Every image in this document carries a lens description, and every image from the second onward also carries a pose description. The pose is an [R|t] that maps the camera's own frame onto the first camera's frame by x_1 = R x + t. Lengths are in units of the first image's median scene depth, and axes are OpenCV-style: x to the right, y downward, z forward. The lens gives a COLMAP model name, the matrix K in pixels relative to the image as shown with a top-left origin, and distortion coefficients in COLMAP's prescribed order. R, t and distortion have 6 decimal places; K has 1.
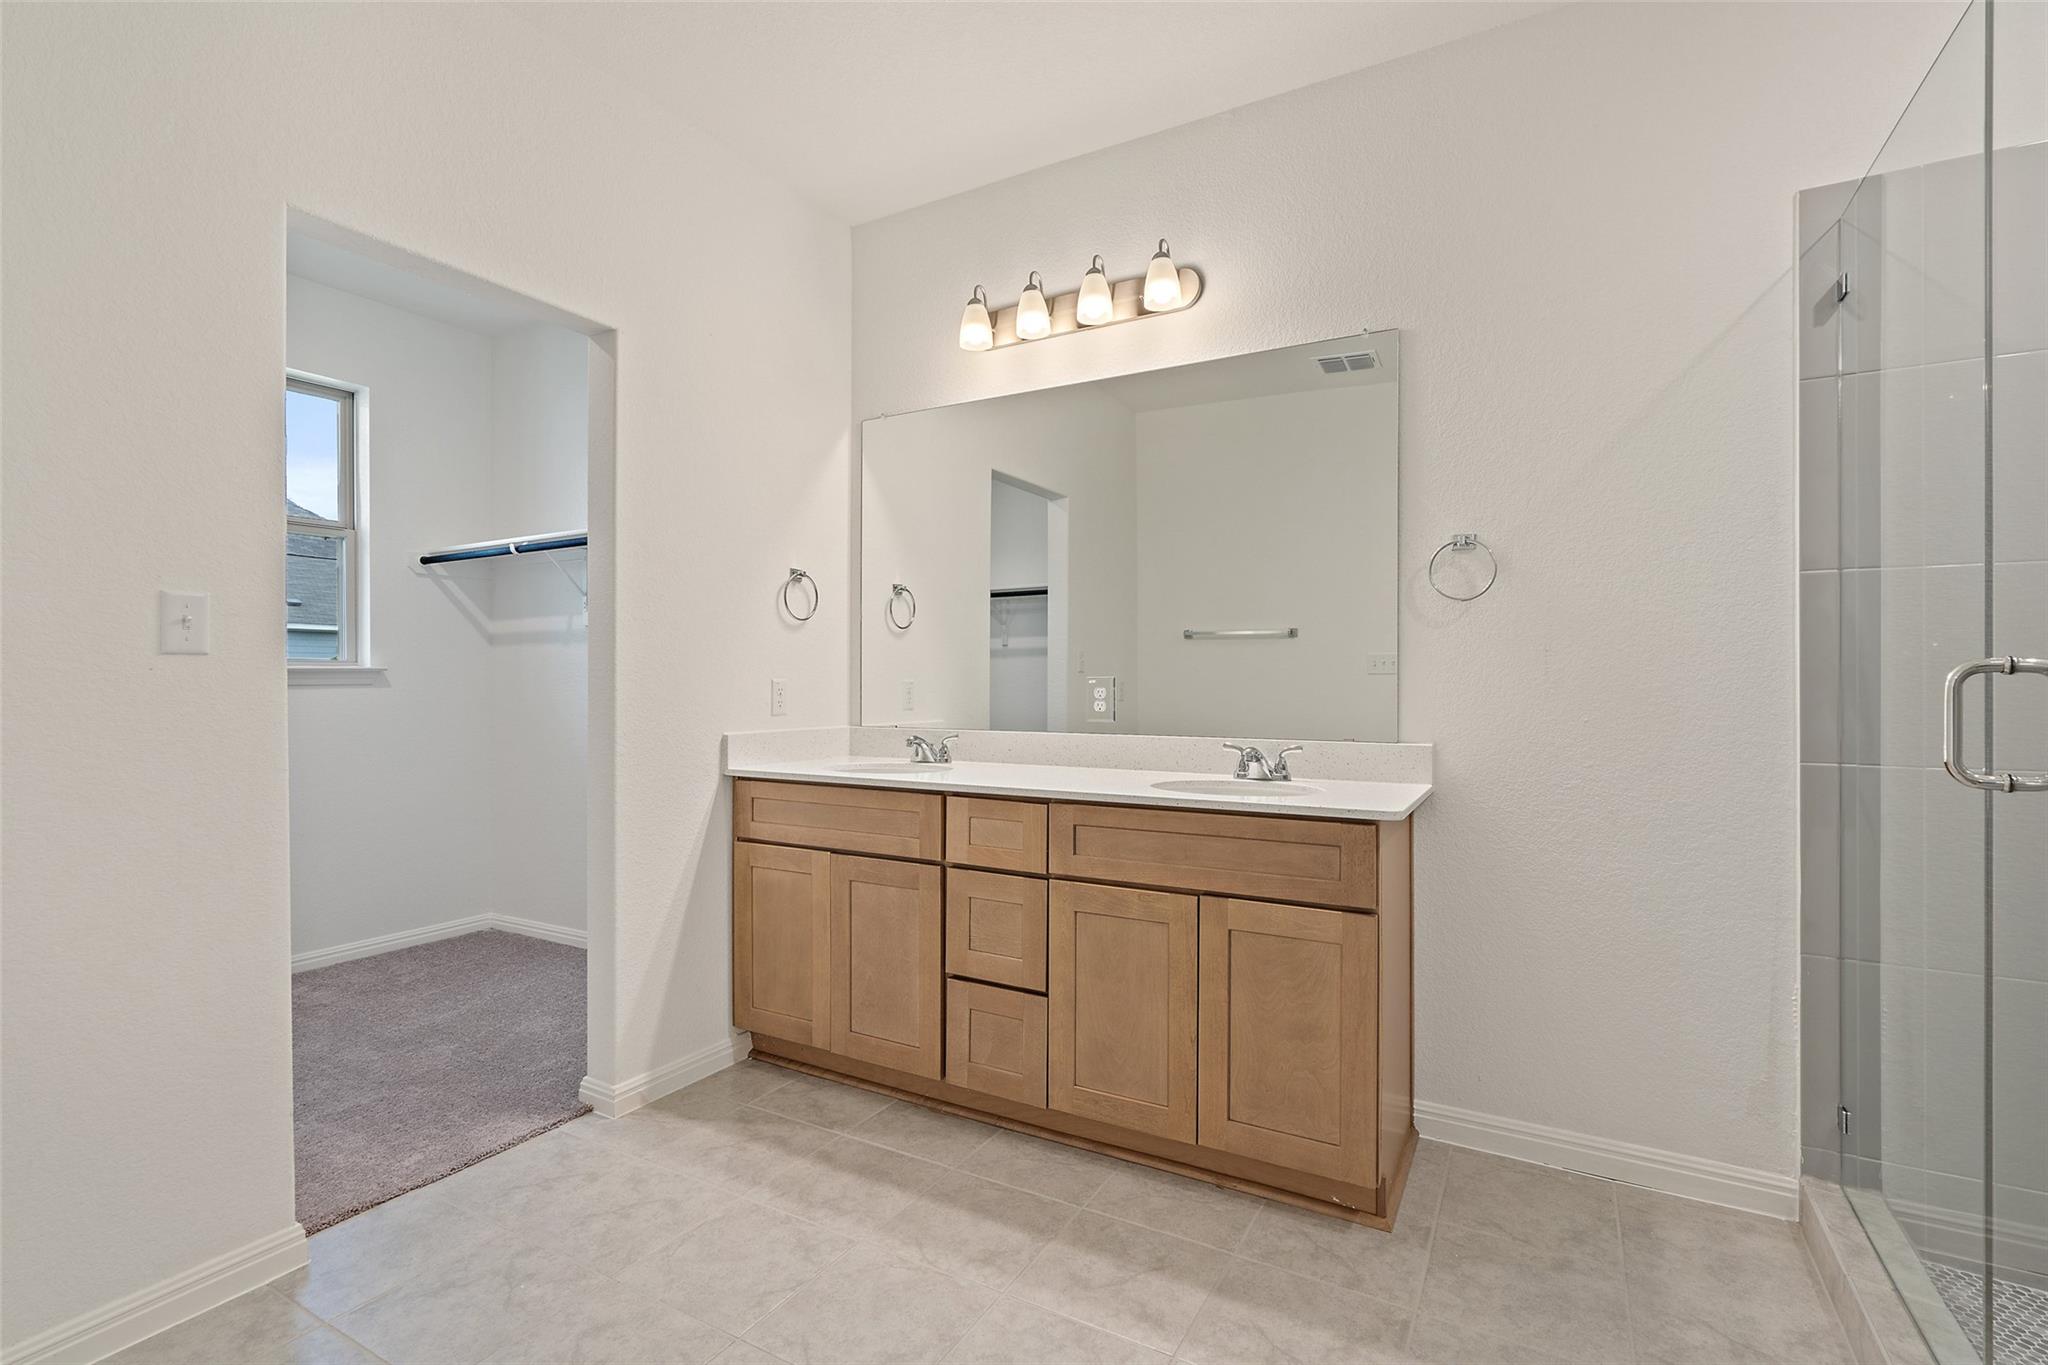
lens RADIAL K [[948.3, 0, 1024.0], [0, 948.3, 682.5], [0, 0, 1]] dist [-0.000011, 0.000723]
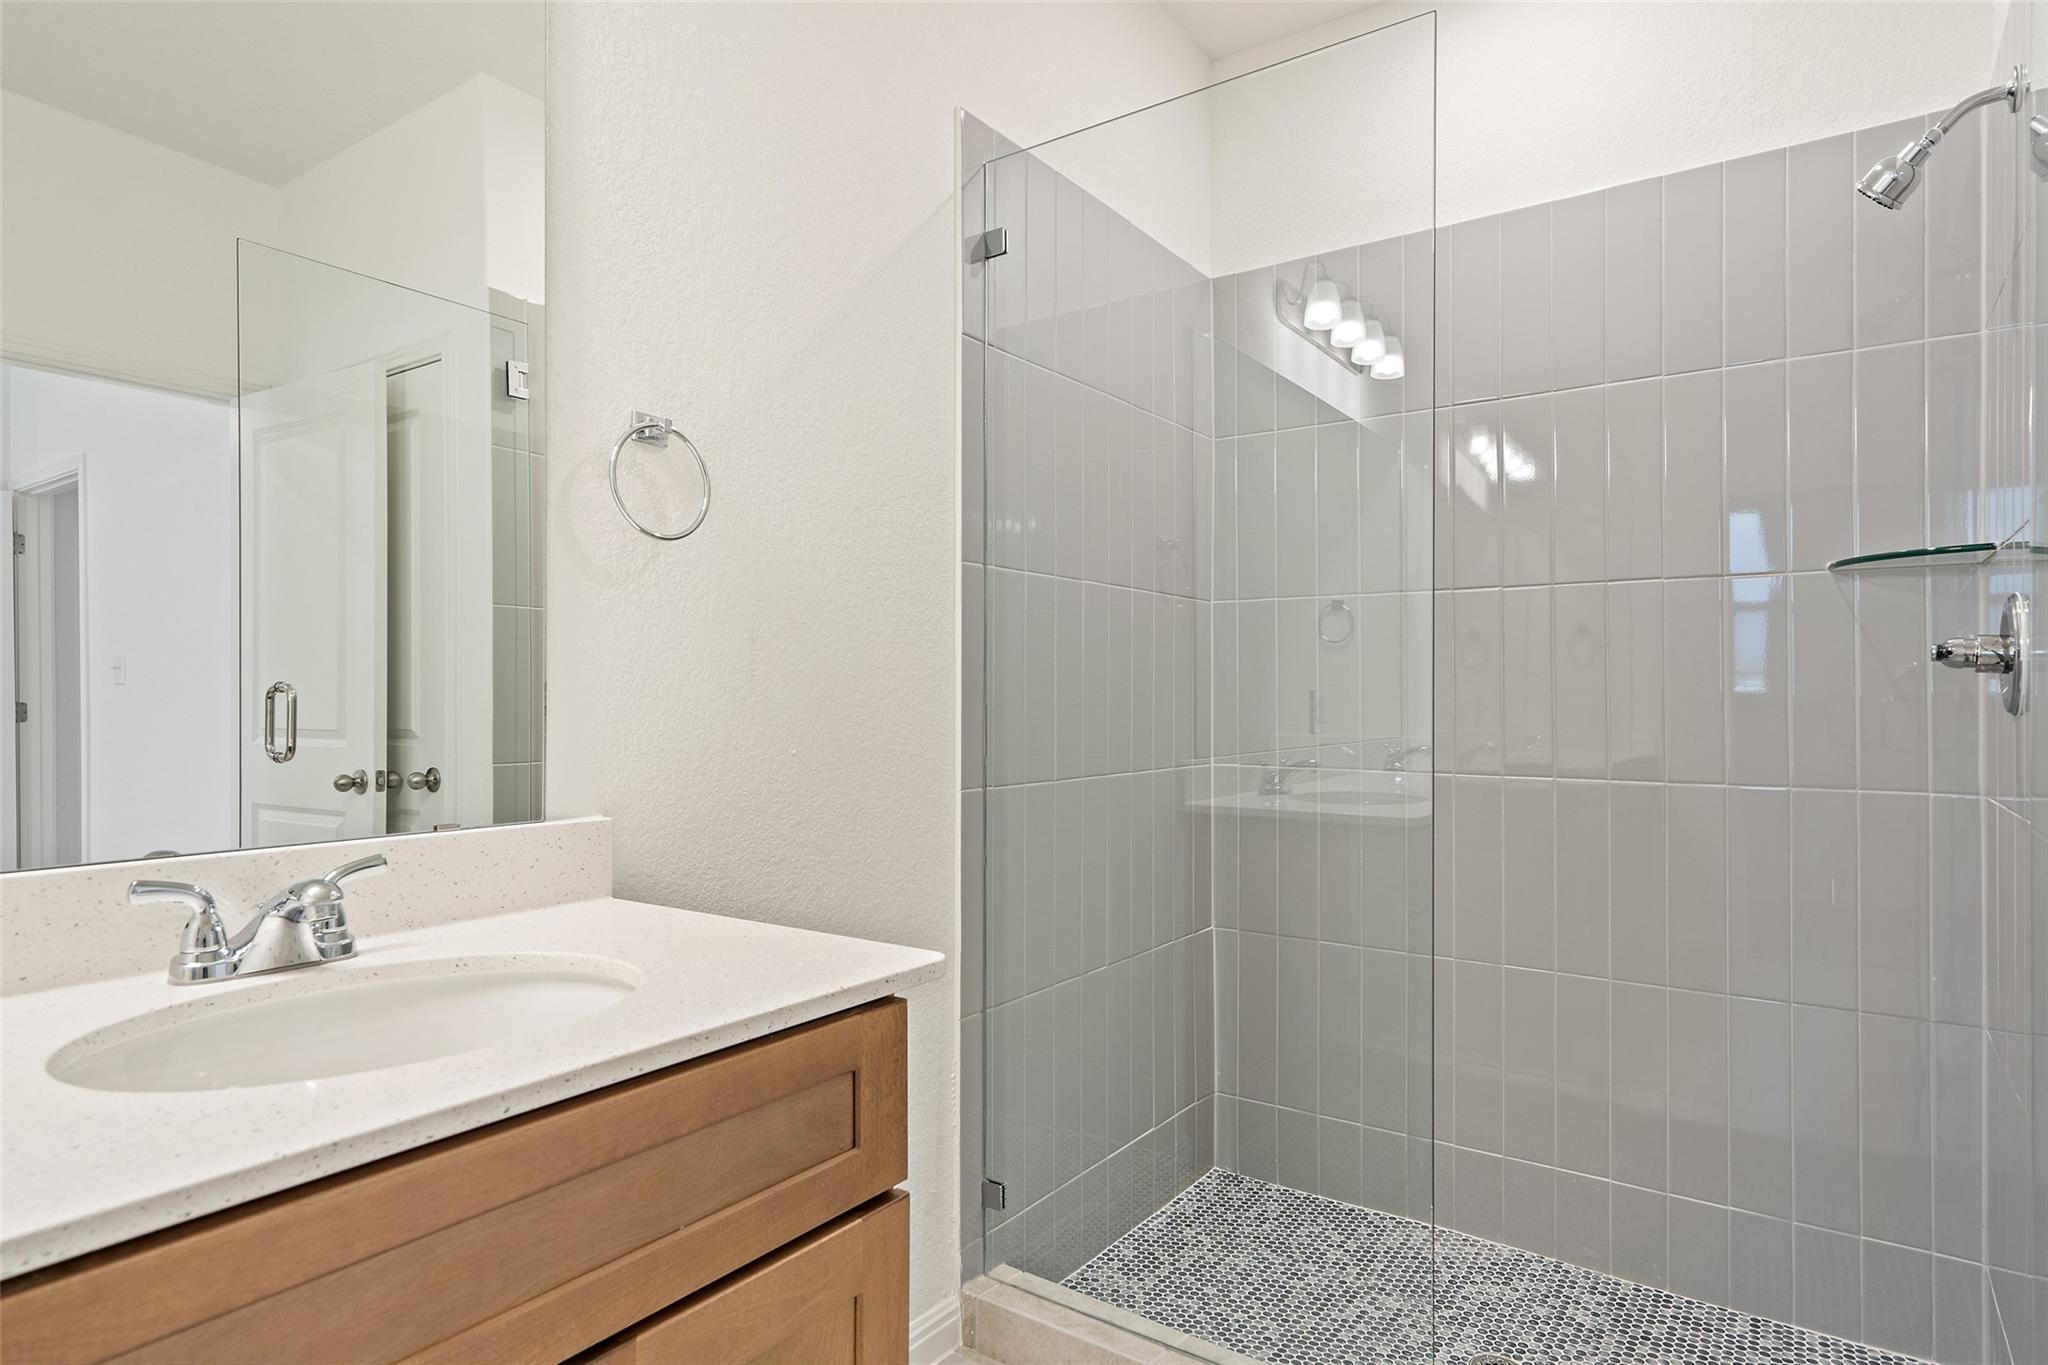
lens RADIAL K [[1139.1, 0, 1024.0], [0, 1139.1, 682.5], [0, 0, 1]] dist [-0.000471, -0.000034]
pose [[0.092858, 0.009970, 0.995629, -0.177443], [-0.000423, 0.999950, -0.009974, 0.000194], [-0.995679, 0.000505, 0.092858, 0.845777]]
